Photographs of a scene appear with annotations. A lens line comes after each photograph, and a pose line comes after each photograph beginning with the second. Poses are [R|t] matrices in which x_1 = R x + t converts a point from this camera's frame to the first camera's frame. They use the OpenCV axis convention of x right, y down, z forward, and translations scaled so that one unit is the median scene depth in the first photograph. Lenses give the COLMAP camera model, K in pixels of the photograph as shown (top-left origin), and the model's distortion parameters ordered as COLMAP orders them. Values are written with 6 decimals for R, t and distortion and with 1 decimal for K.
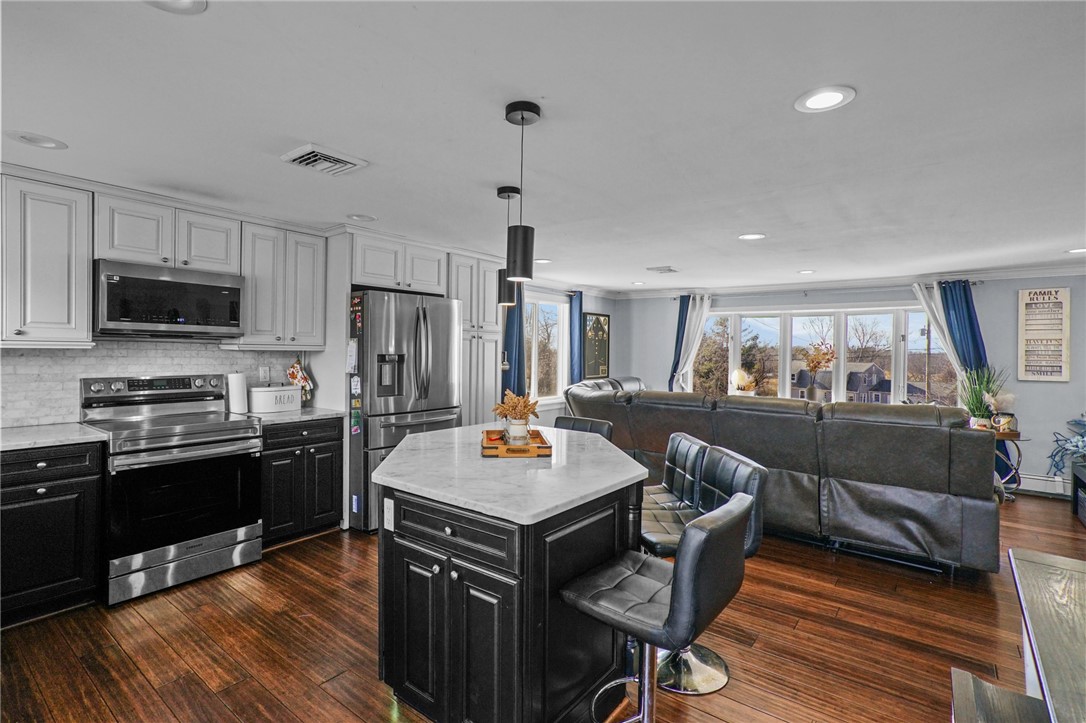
lens RADIAL K [[517.0, 0, 538.5], [0, 517.0, 355.1], [0, 0, 1]] dist [-0.026399, 0.020926]
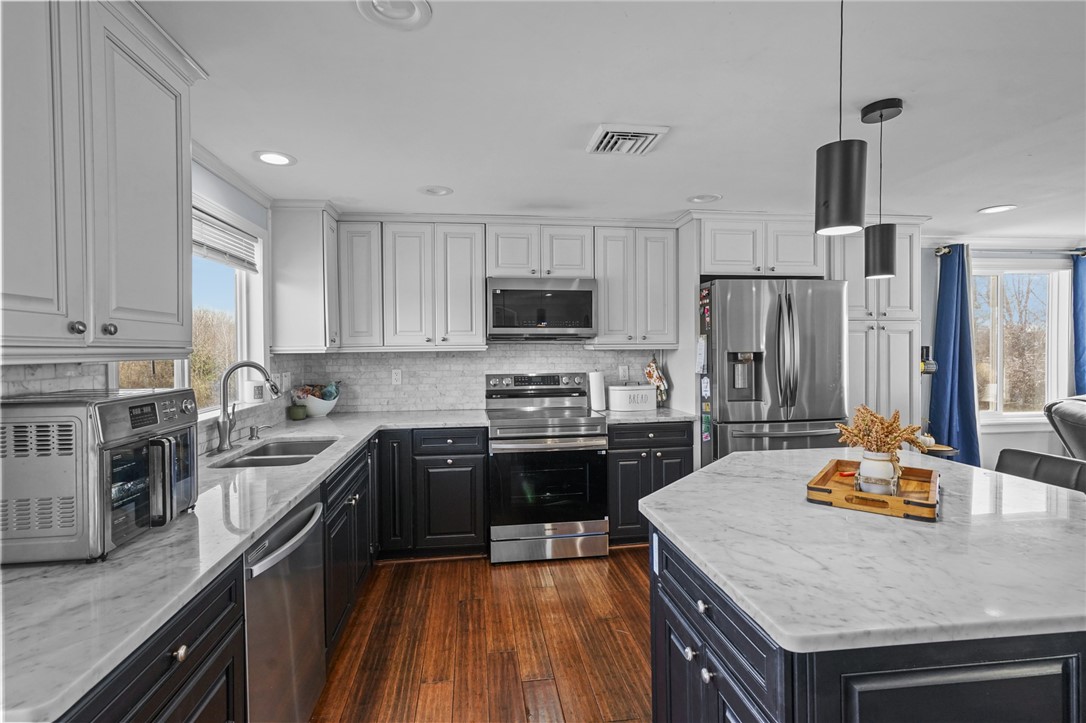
lens RADIAL K [[517.0, 0, 538.5], [0, 517.0, 355.1], [0, 0, 1]] dist [-0.026399, 0.020926]
pose [[0.711623, -0.008225, -0.702514, 0.076191], [0.011250, 0.999937, -0.000311, -0.000126], [0.702472, -0.007682, 0.711670, 0.171548]]
